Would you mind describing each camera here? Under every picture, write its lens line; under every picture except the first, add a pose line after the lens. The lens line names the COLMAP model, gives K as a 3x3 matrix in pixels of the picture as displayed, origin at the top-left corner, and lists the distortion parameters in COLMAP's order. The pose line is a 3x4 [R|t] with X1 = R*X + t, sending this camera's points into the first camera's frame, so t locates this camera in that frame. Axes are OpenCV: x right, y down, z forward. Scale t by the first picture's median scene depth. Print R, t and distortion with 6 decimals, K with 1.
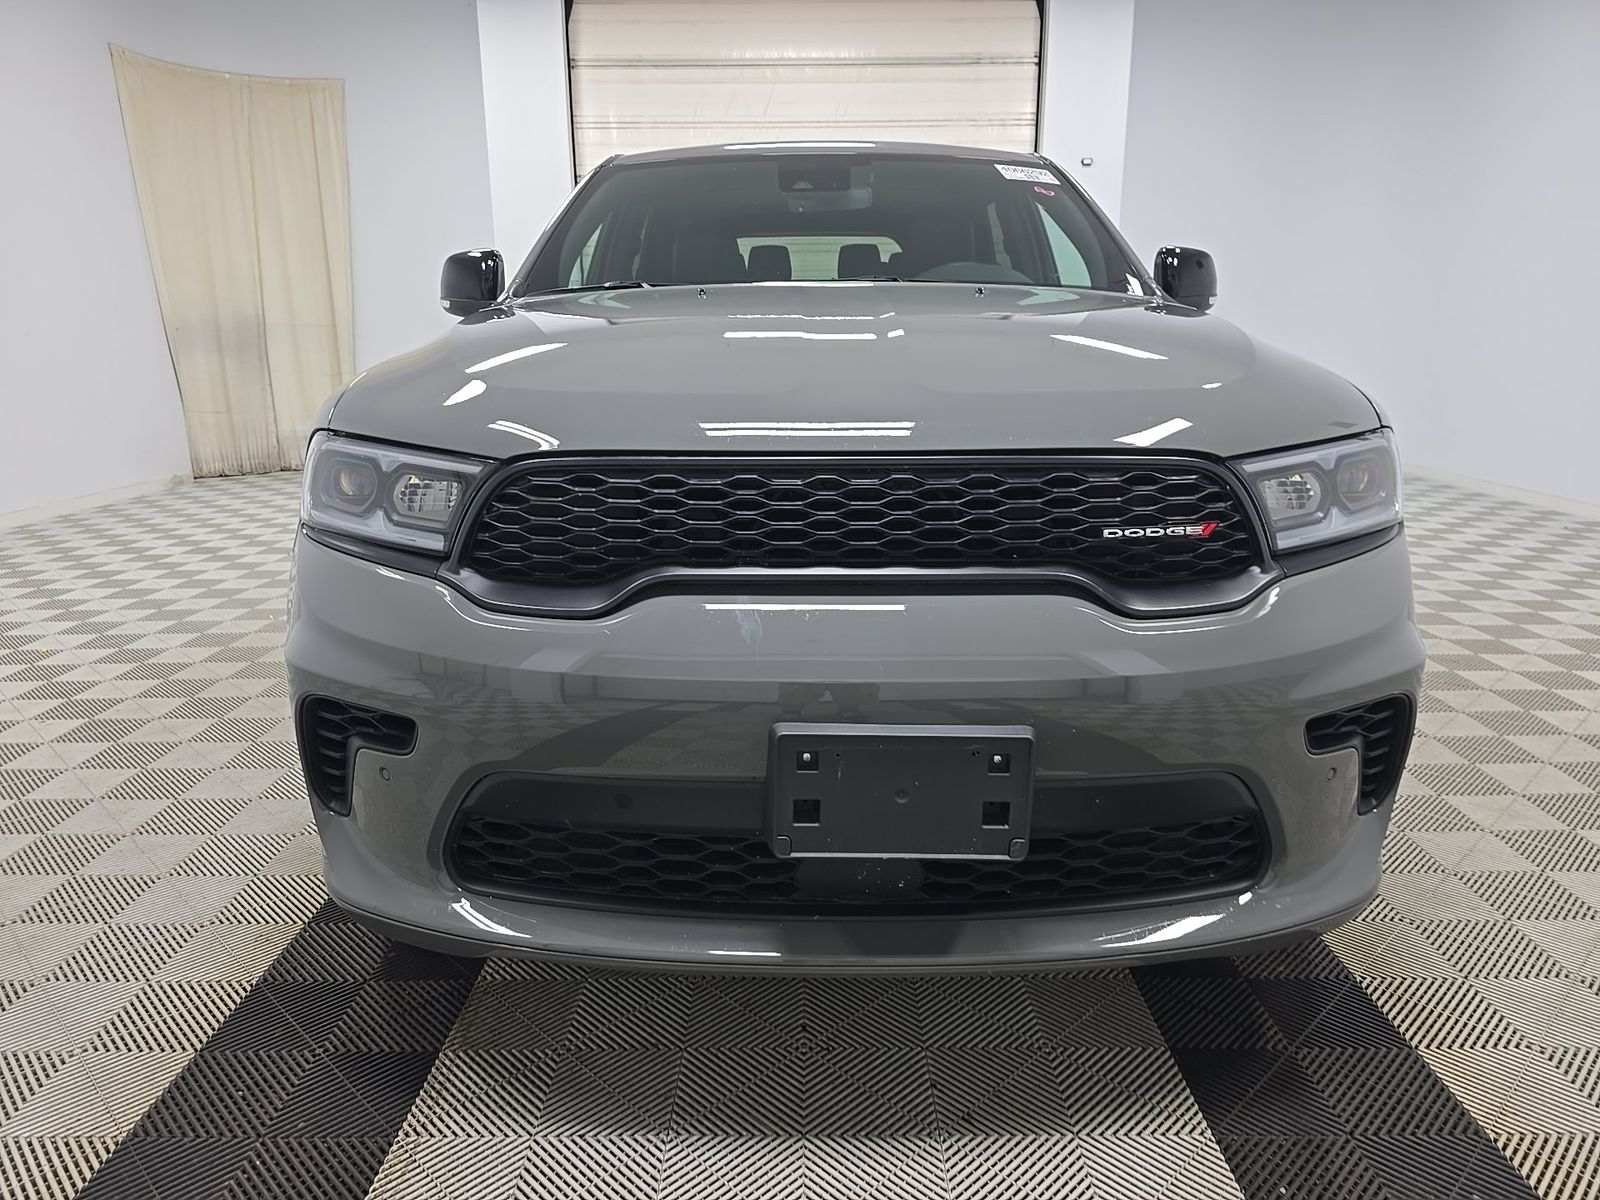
lens RADIAL K [[1089.7, 0, 795.5], [0, 1089.7, 598.8], [0, 0, 1]] dist [0.029259, -0.019761]
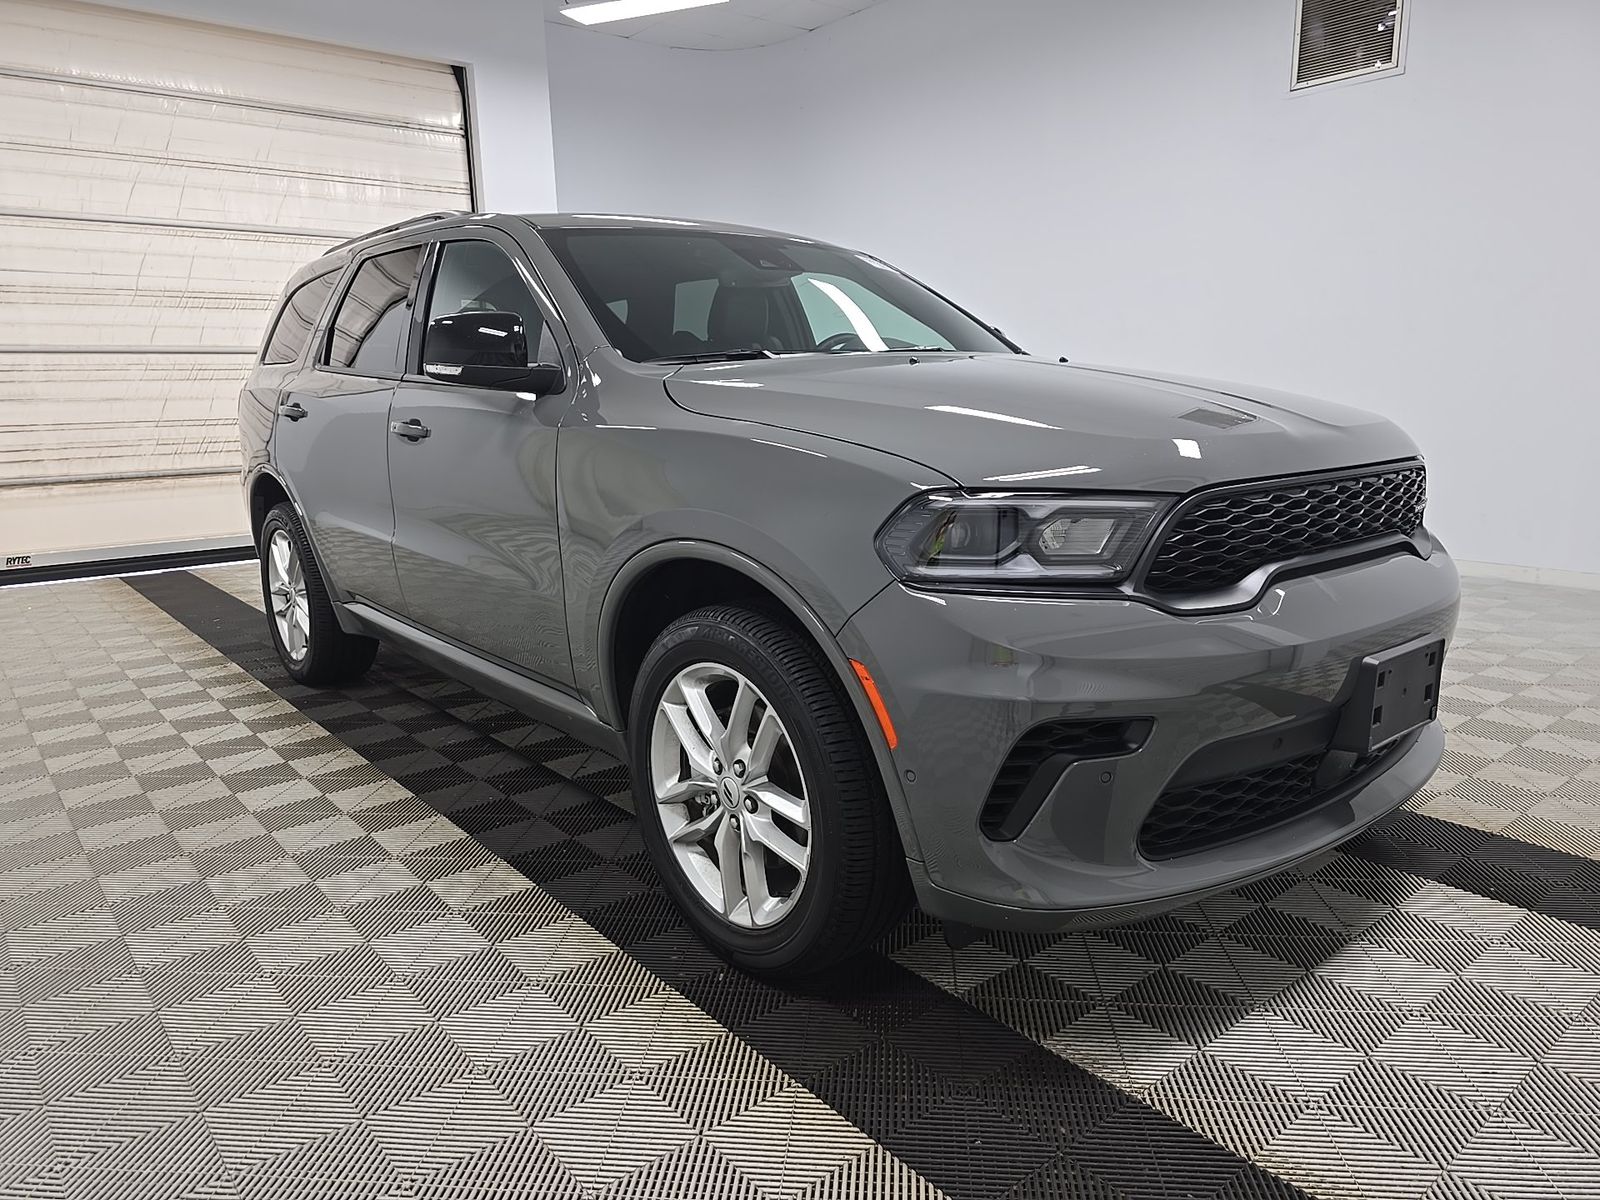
lens RADIAL K [[1089.7, 0, 803.3], [0, 1089.7, 601.1], [0, 0, 1]] dist [0.029259, -0.019761]
pose [[0.772379, -0.132299, 0.621231, -0.232160], [0.161744, 0.986791, 0.009053, -0.017526], [-0.614223, 0.093488, 0.783575, 0.043790]]
